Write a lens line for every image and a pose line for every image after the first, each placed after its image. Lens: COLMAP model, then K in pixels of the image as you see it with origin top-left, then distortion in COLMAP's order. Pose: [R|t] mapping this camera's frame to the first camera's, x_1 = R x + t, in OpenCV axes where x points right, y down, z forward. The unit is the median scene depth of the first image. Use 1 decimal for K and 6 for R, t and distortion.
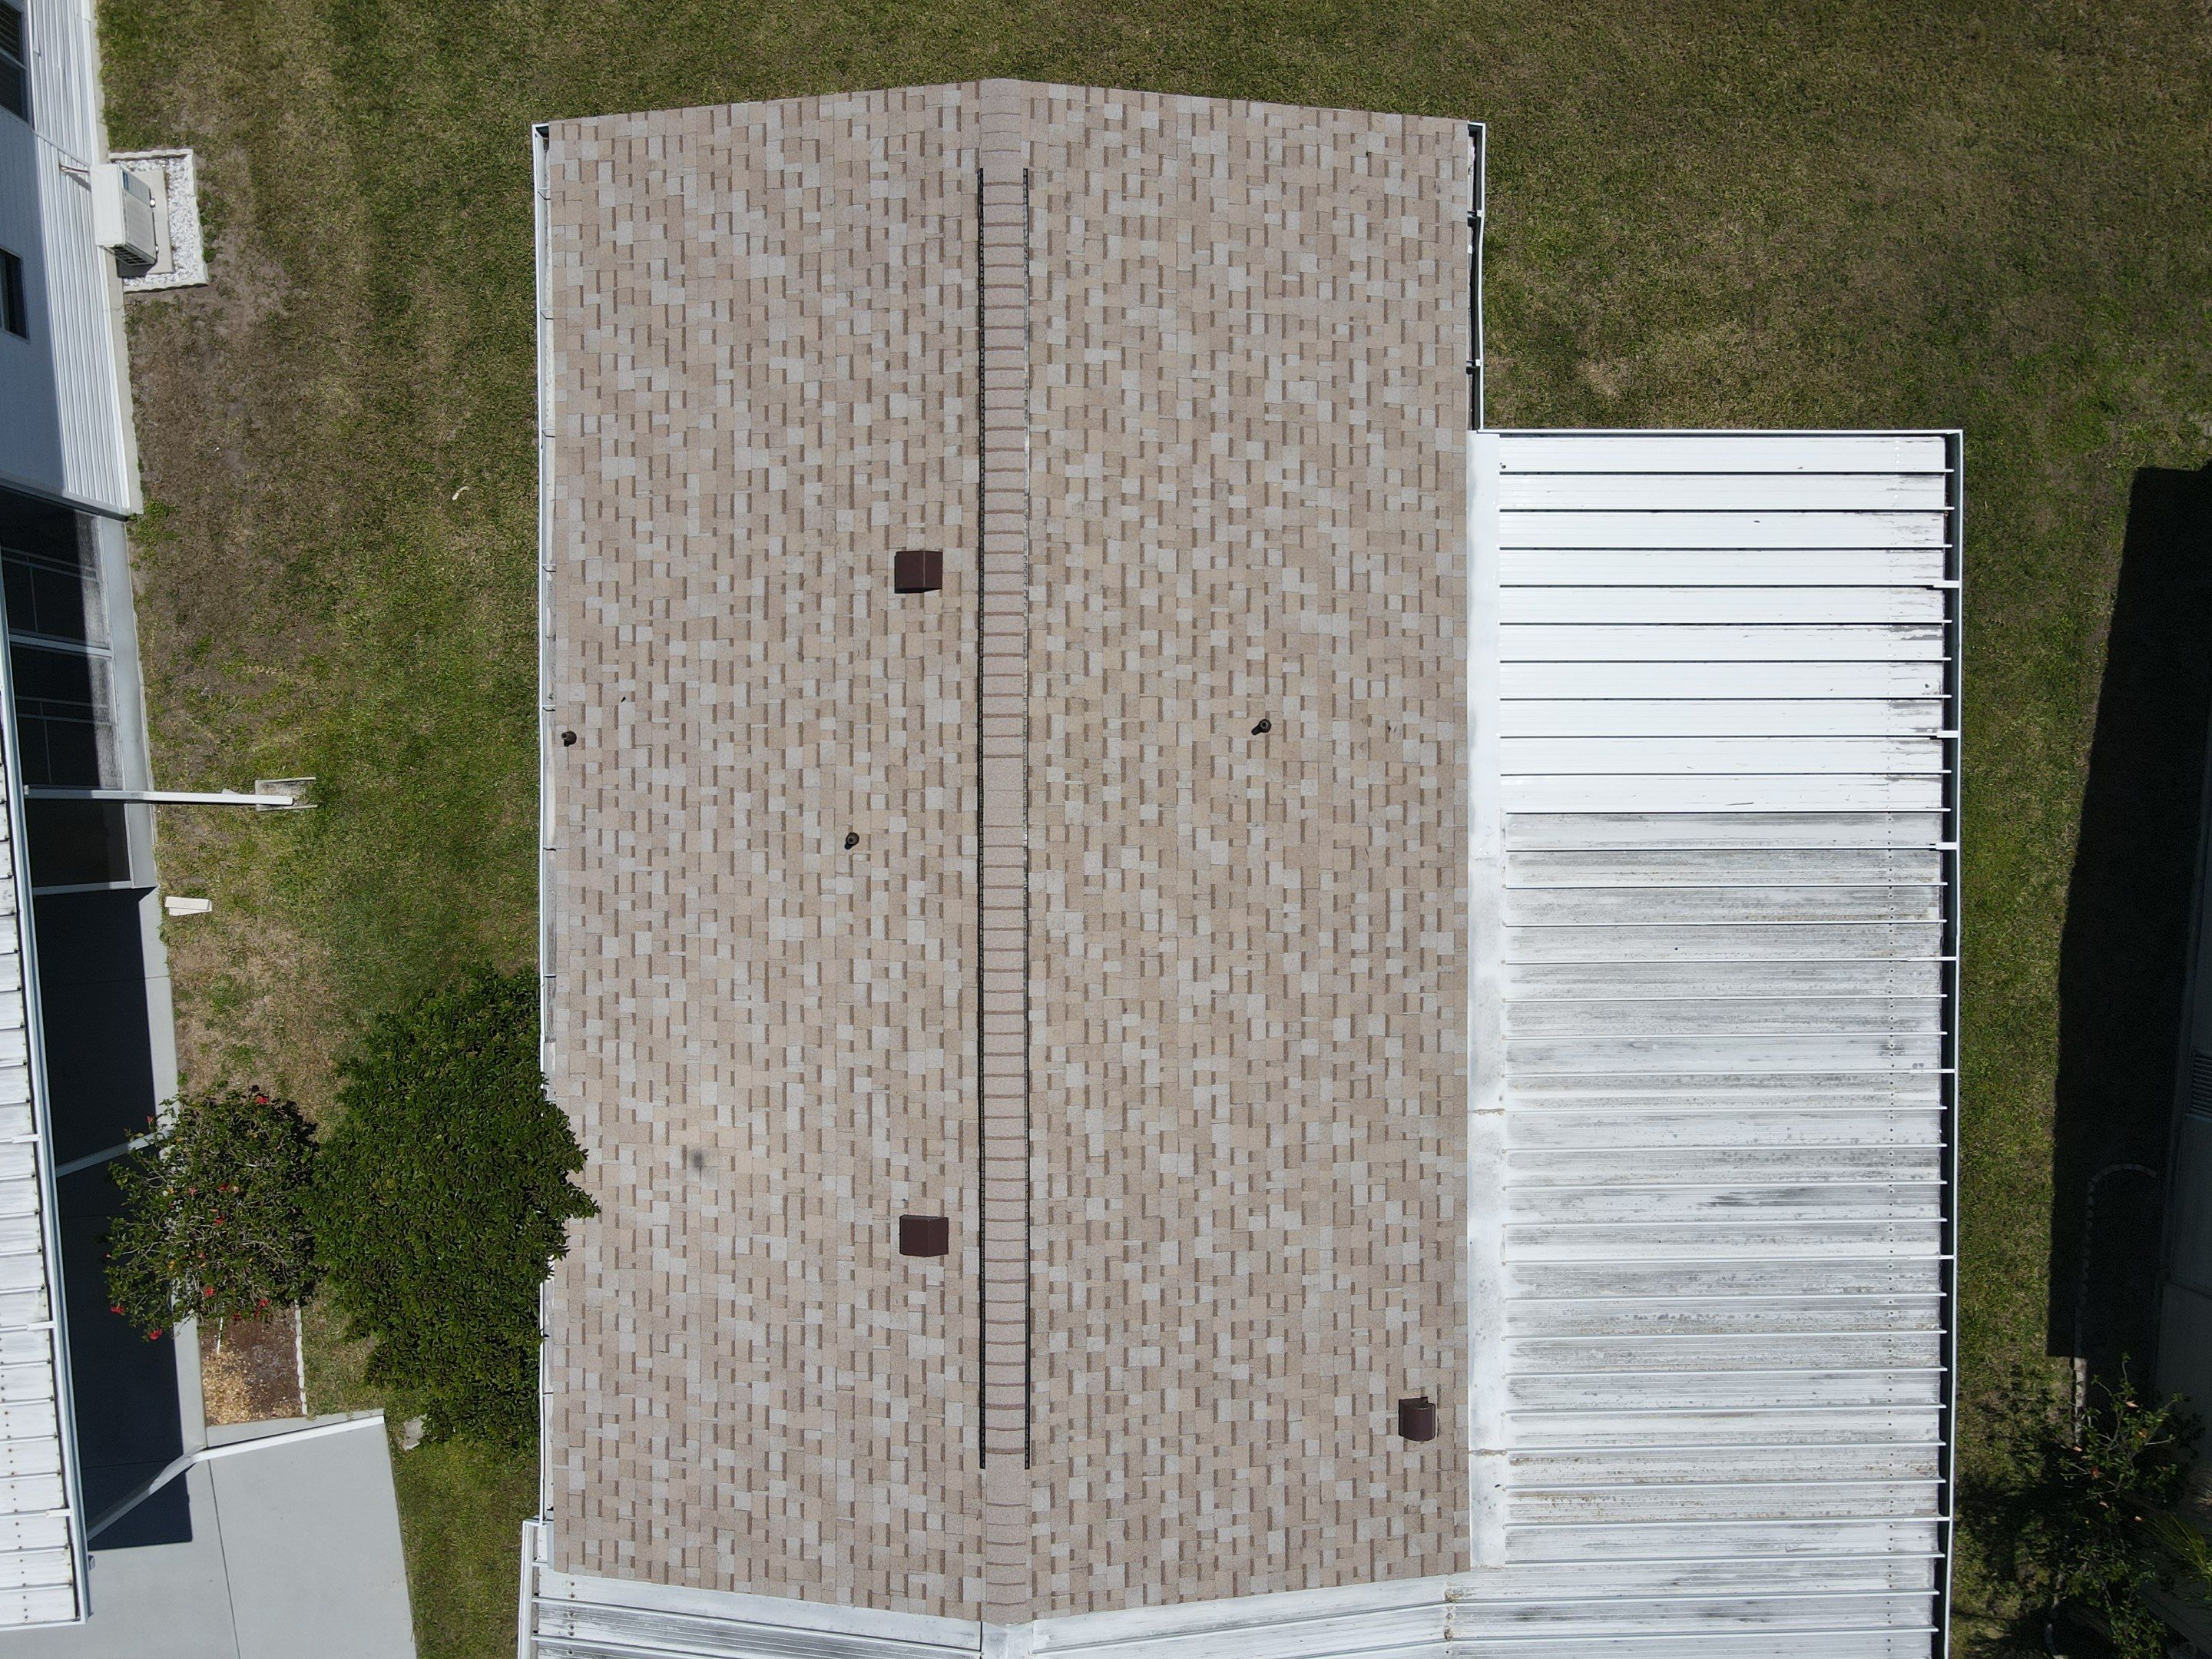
lens RADIAL K [[1604.3, 0, 1082.3], [0, 1604.3, 808.9], [0, 0, 1]] dist [-0.008012, -0.000468]
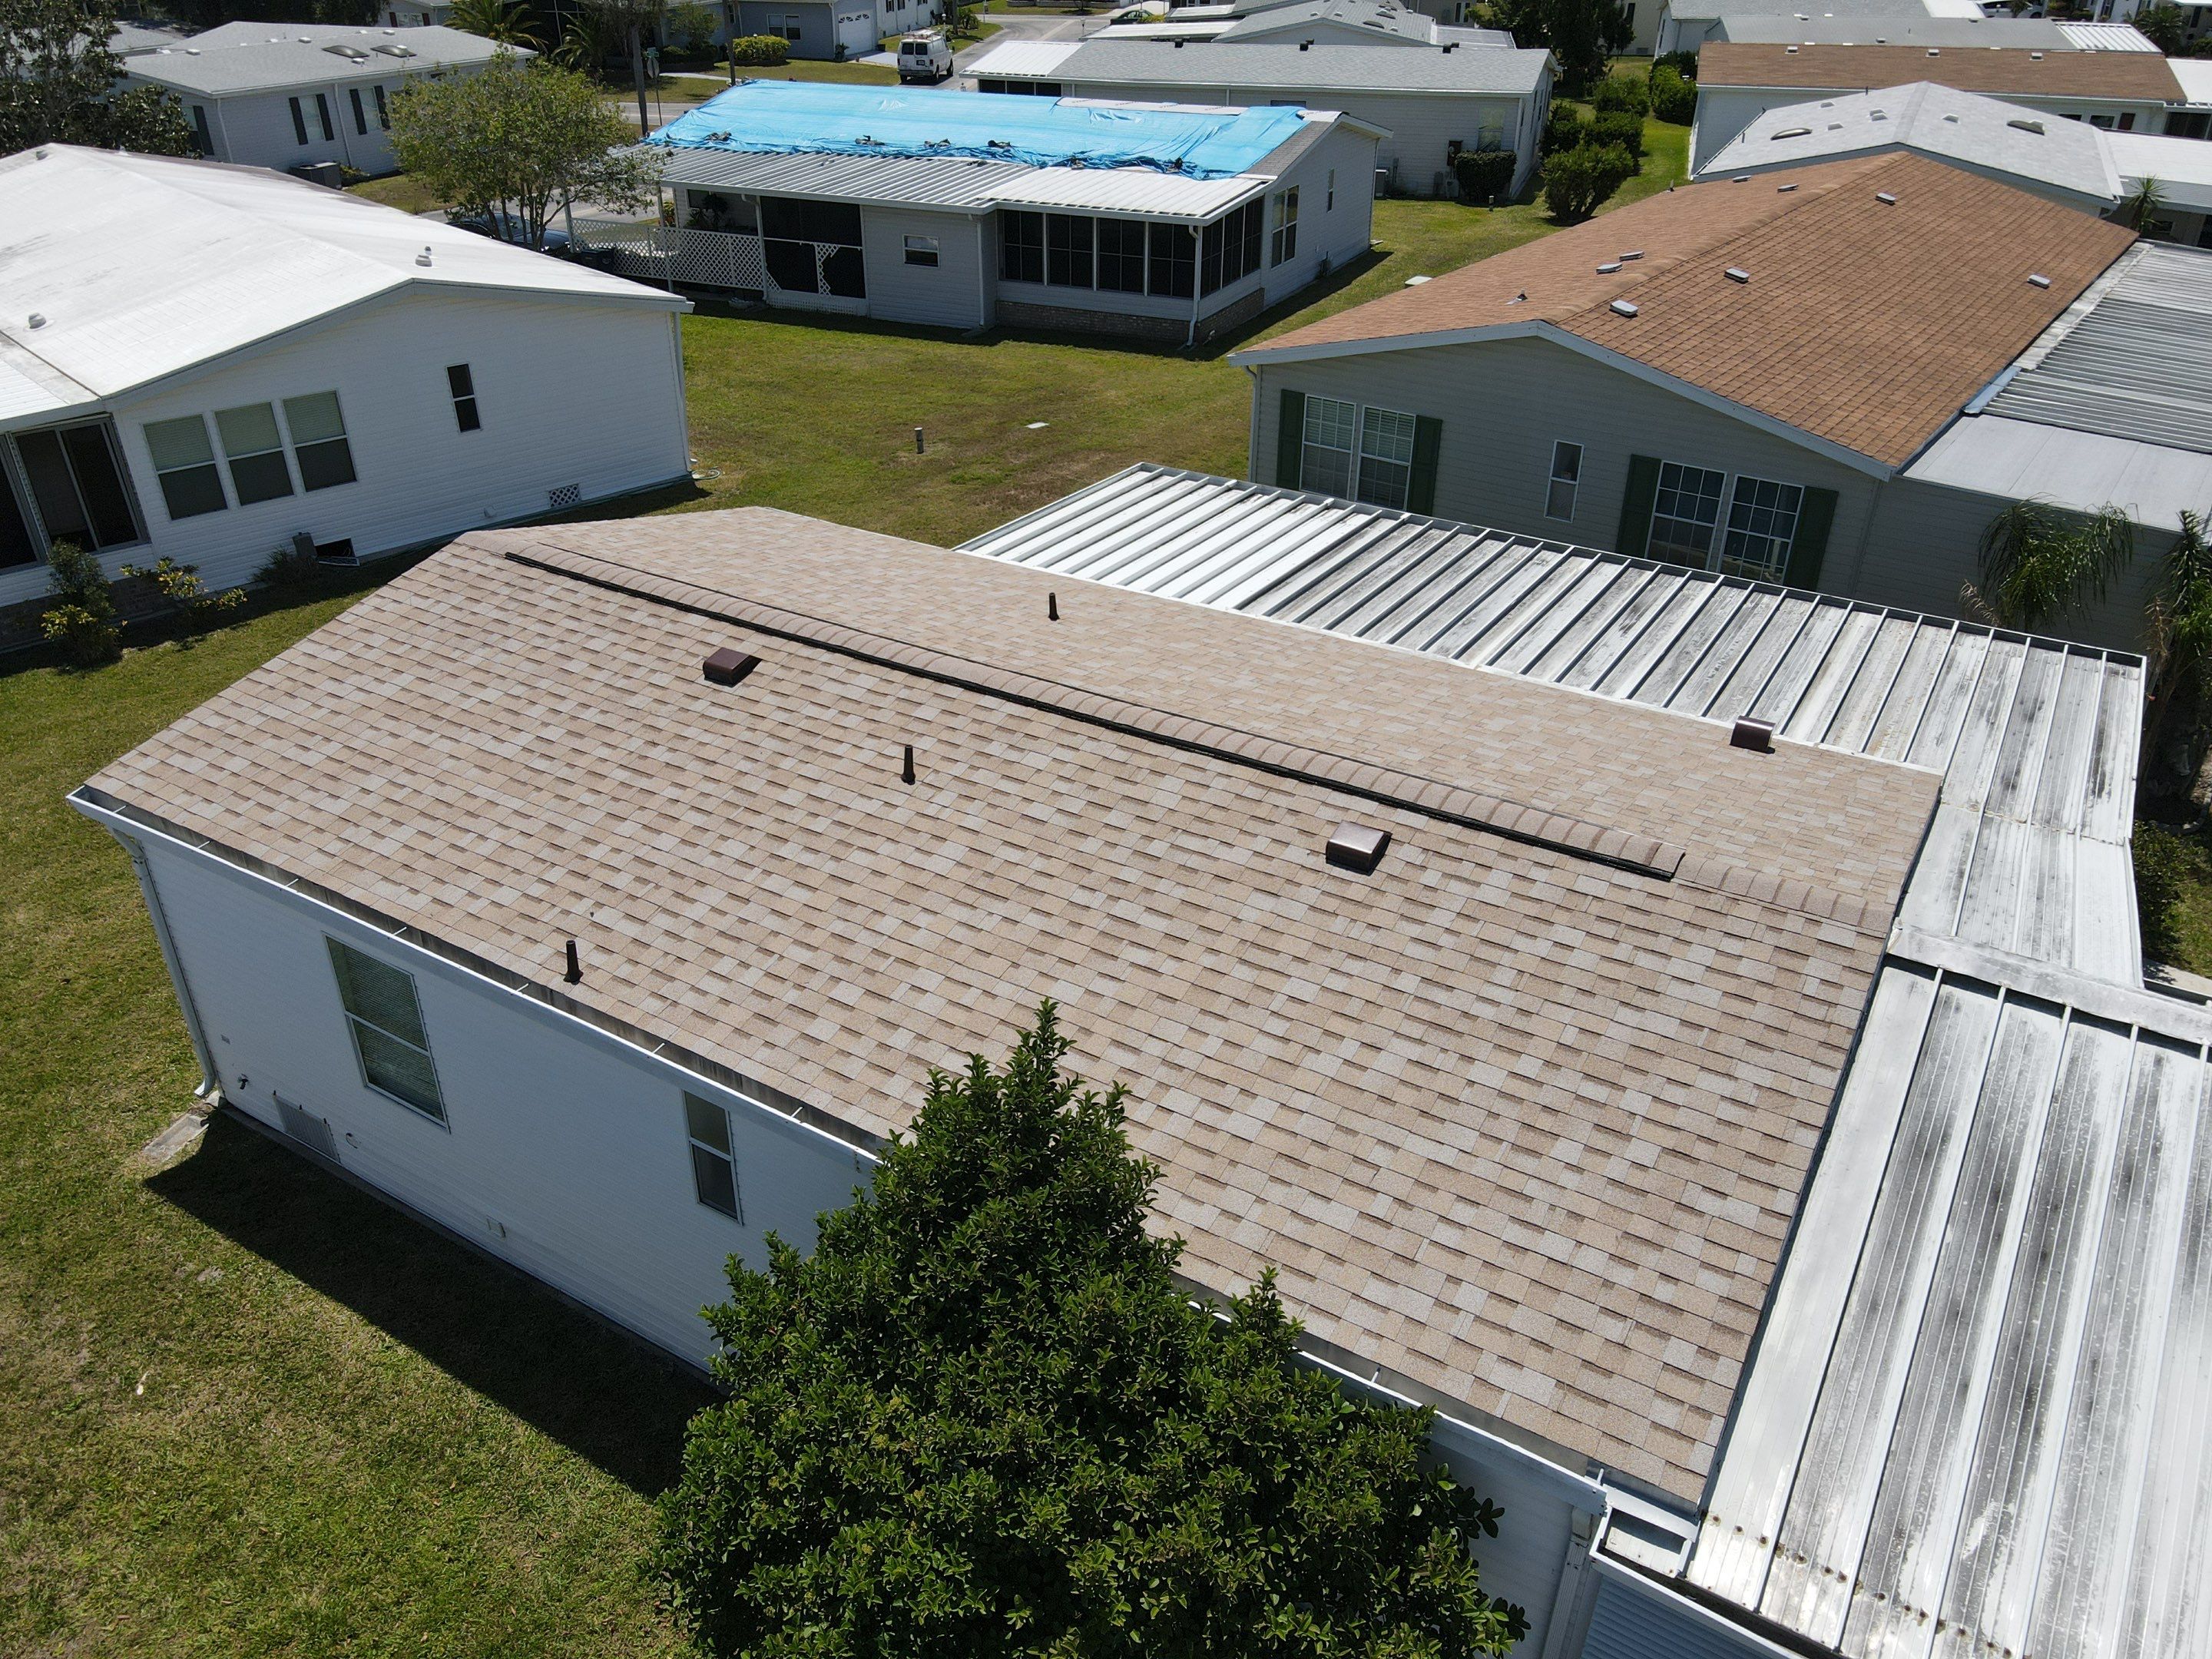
lens RADIAL K [[1610.2, 0, 1079.6], [0, 1610.2, 831.3], [0, 0, 1]] dist [-0.002533, 0.041593]
pose [[0.528509, -0.422272, 0.736454, -0.749158], [0.848916, 0.267338, -0.455929, 0.503541], [-0.004356, 0.866150, 0.499765, 0.580554]]
